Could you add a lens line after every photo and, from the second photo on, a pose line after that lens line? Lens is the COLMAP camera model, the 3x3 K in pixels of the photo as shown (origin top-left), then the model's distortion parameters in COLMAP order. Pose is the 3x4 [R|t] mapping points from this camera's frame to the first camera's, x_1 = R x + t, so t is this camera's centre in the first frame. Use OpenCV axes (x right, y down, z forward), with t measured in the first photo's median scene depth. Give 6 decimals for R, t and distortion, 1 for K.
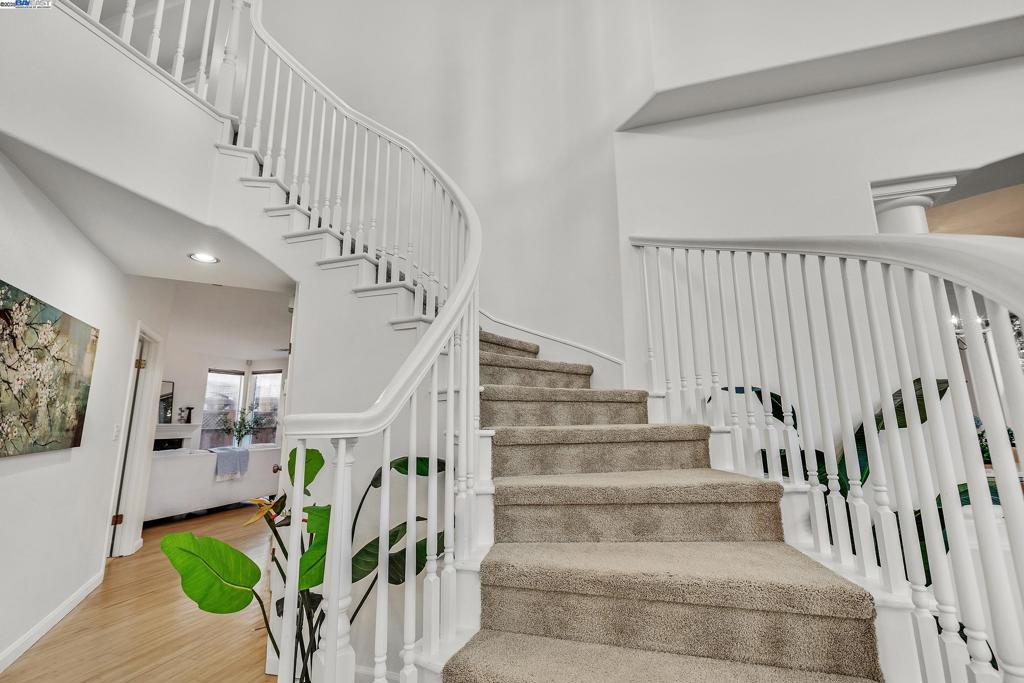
lens RADIAL K [[429.9, 0, 513.1], [0, 429.9, 340.7], [0, 0, 1]] dist [-0.000396, 0.000446]
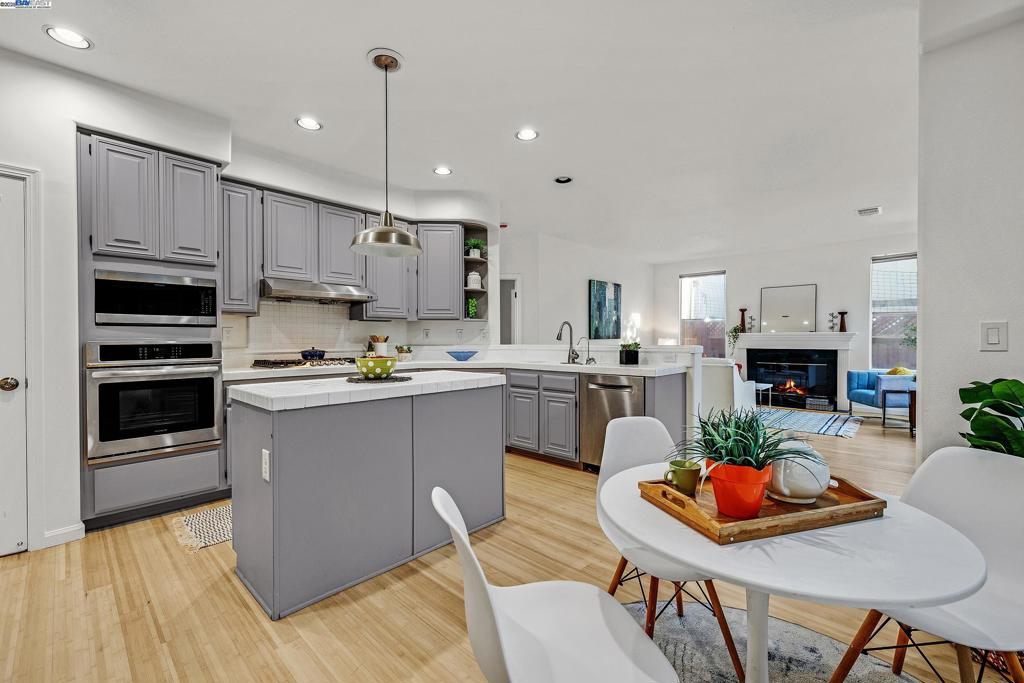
lens RADIAL K [[429.9, 0, 506.2], [0, 429.9, 342.7], [0, 0, 1]] dist [-0.000396, 0.000446]
pose [[-0.448034, 0.025206, -0.893661, 0.240141], [0.176989, 0.982319, -0.061027, 0.153308], [0.876322, -0.185510, -0.444573, 0.818906]]
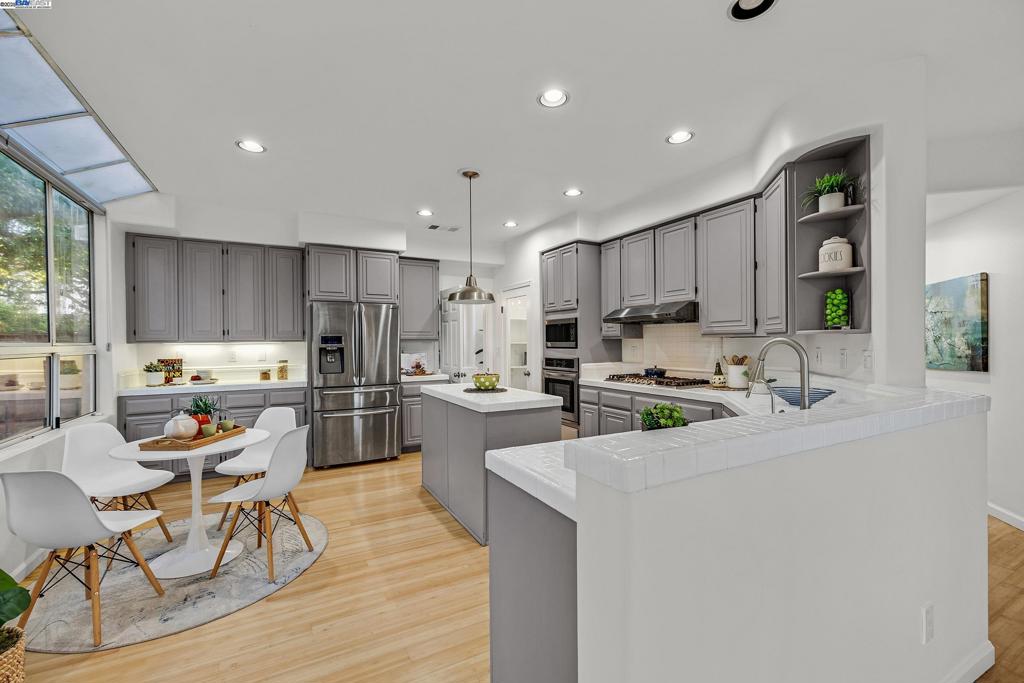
lens RADIAL K [[429.9, 0, 516.1], [0, 429.9, 344.2], [0, 0, 1]] dist [-0.000396, 0.000446]
pose [[-0.712258, 0.018380, 0.701677, -0.297153], [-0.110931, 0.984146, -0.138384, 0.154834], [-0.693097, -0.176403, -0.698927, 0.888053]]
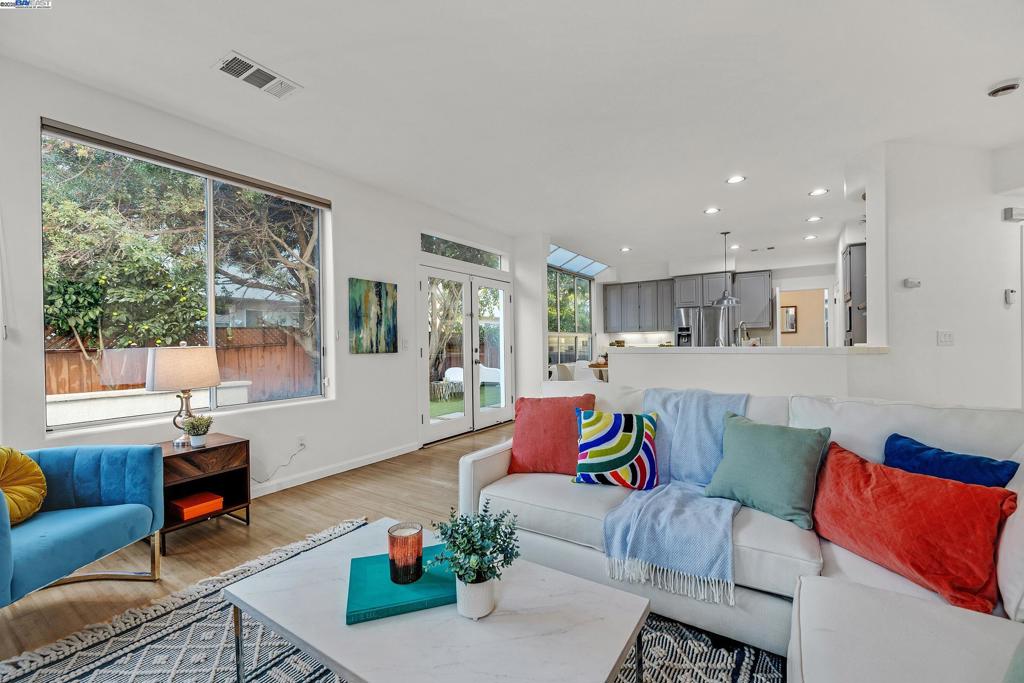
lens RADIAL K [[429.9, 0, 512.2], [0, 429.9, 343.5], [0, 0, 1]] dist [-0.000396, 0.000446]
pose [[0.275630, 0.012026, 0.961189, -0.799250], [-0.169035, 0.984947, 0.036150, 0.161596], [-0.946285, -0.172438, 0.273514, 0.761222]]
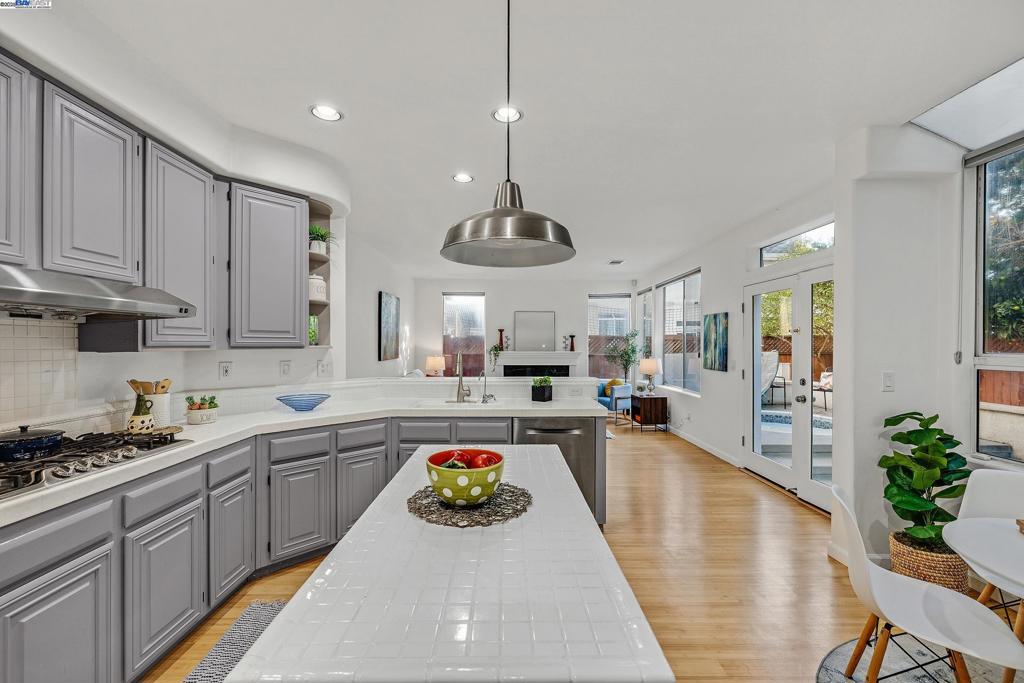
lens RADIAL K [[429.9, 0, 513.5], [0, 429.9, 343.8], [0, 0, 1]] dist [-0.000396, 0.000446]
pose [[0.302047, 0.015502, -0.953167, 0.164833], [0.172040, 0.982564, 0.070497, 0.082761], [0.937640, -0.185276, 0.294114, 0.588942]]
